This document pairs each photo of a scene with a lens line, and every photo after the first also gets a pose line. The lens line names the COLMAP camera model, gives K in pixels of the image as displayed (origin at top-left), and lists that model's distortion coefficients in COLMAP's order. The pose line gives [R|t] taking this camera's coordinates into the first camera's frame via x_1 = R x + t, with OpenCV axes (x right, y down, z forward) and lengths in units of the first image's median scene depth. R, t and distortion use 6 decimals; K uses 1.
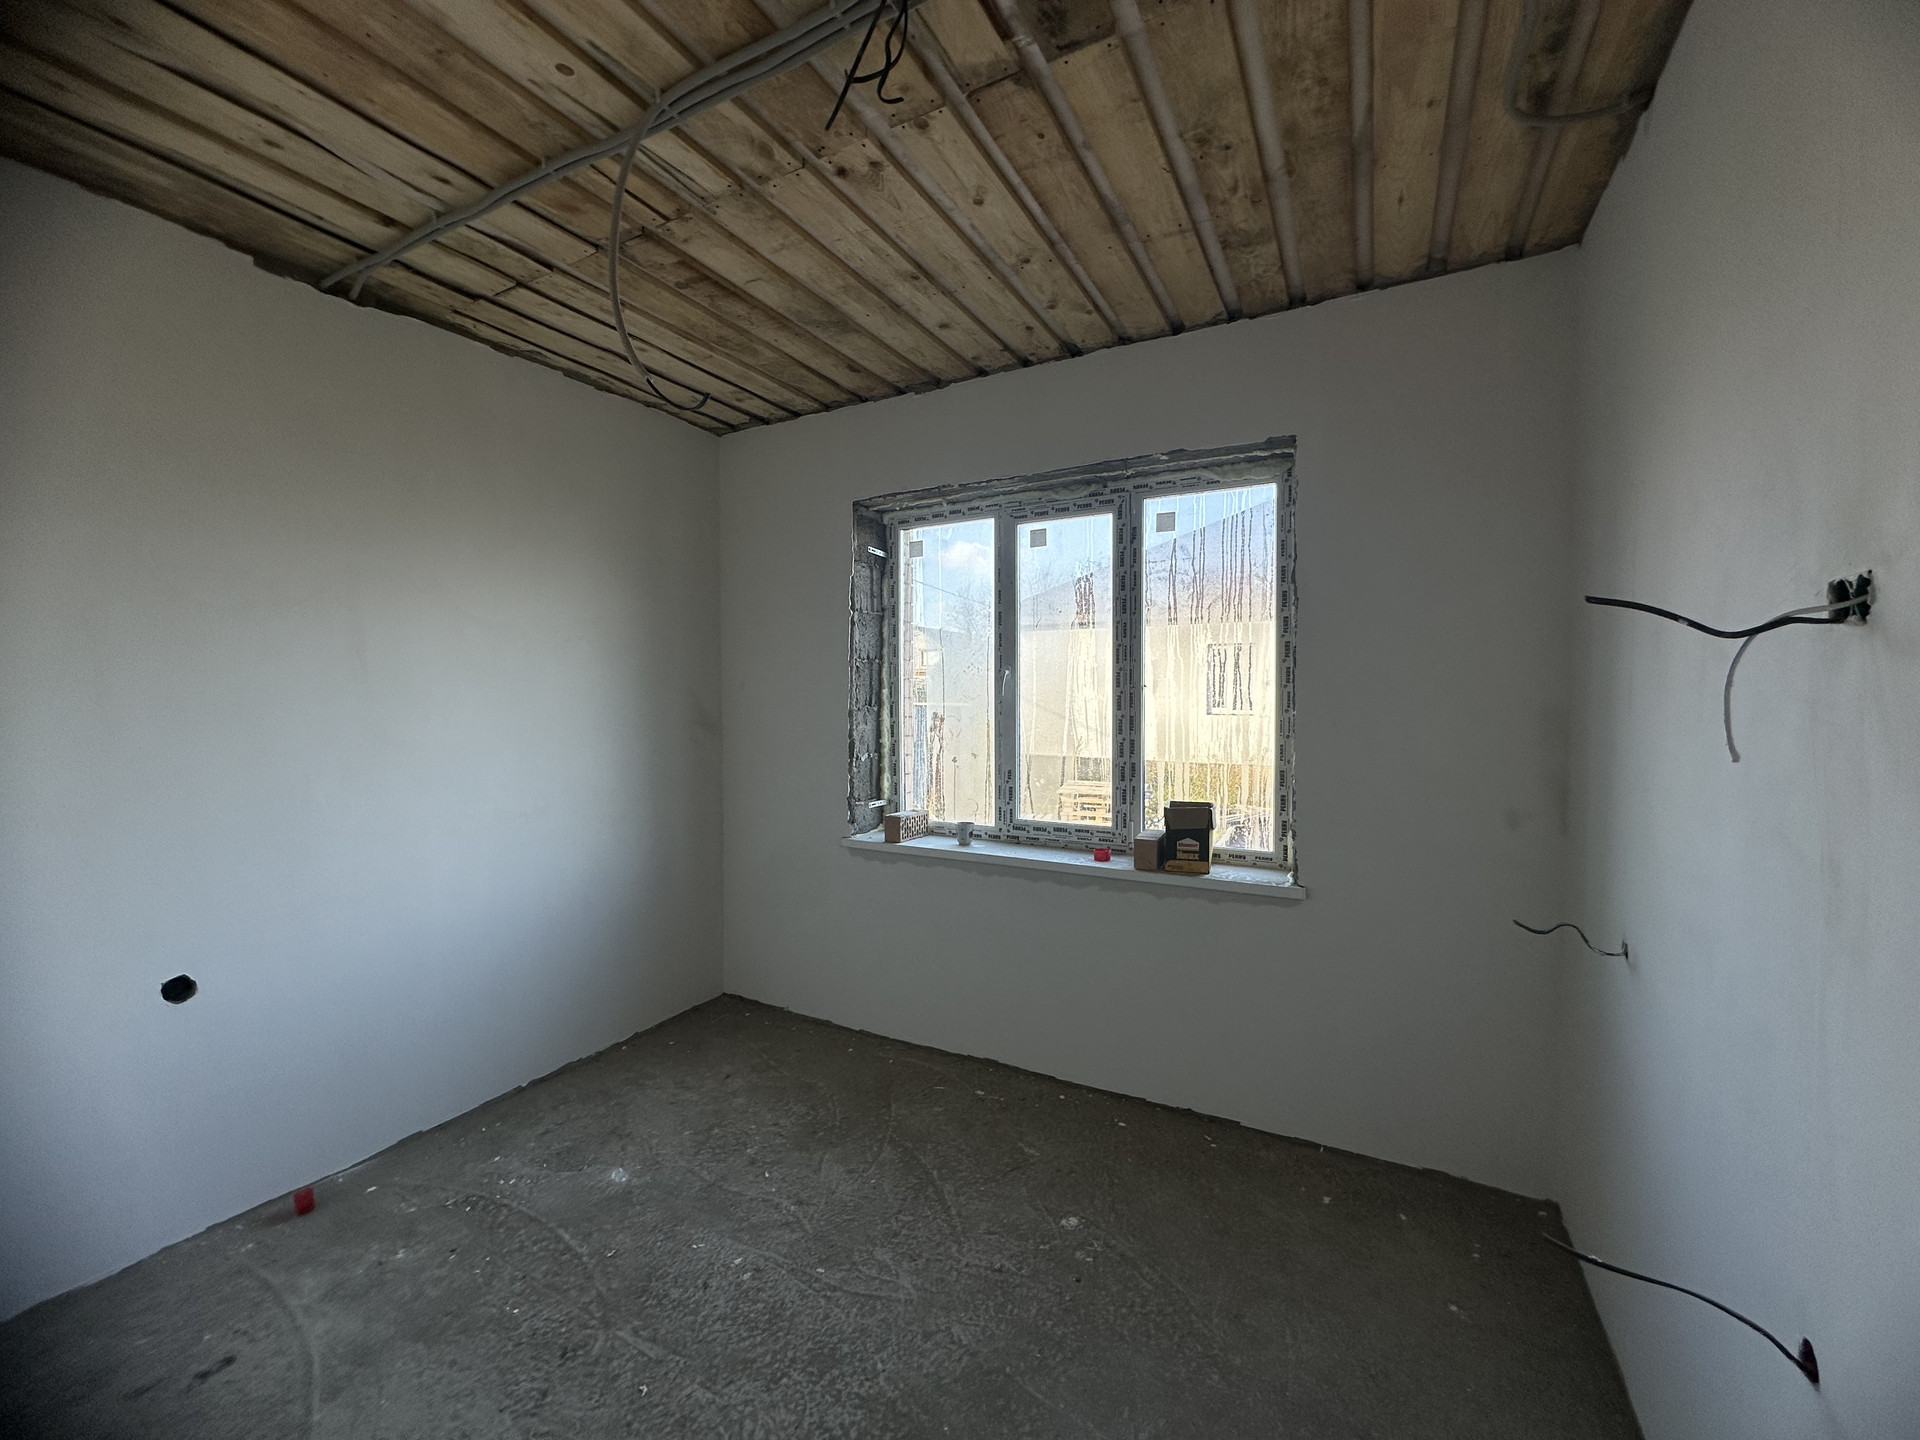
lens RADIAL K [[770.6, 0, 965.9], [0, 770.6, 722.4], [0, 0, 1]] dist [-0.005905, 0.001050]
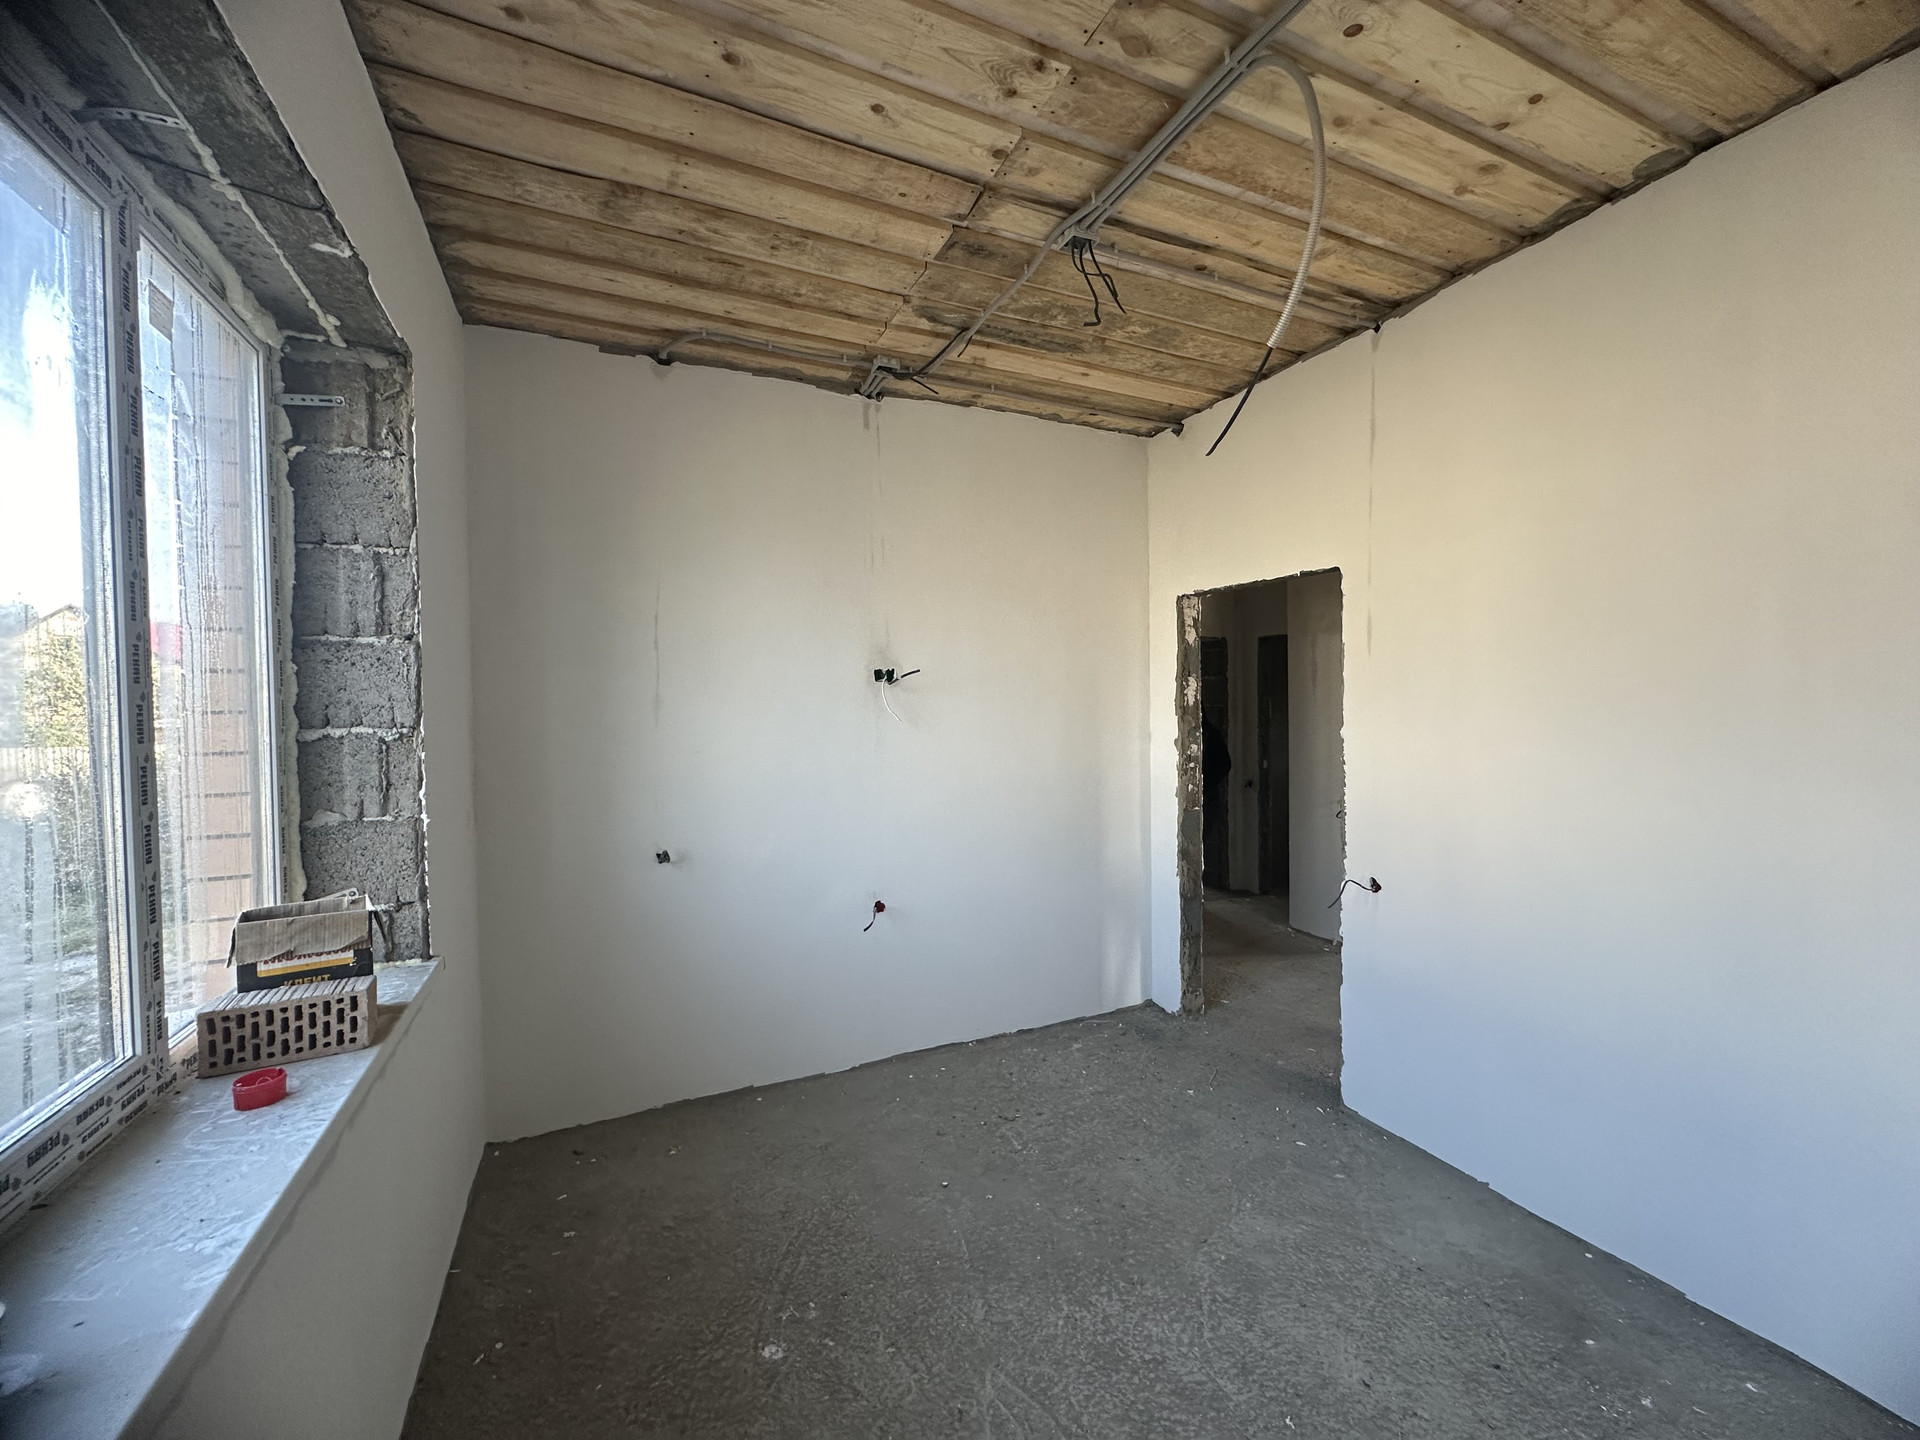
lens RADIAL K [[770.6, 0, 959.2], [0, 770.6, 718.0], [0, 0, 1]] dist [-0.005905, 0.001050]
pose [[-0.797998, -0.002688, 0.602655, -0.609957], [0.029028, 0.998658, 0.042892, -0.055230], [-0.601961, 0.051721, -0.796849, 1.798047]]
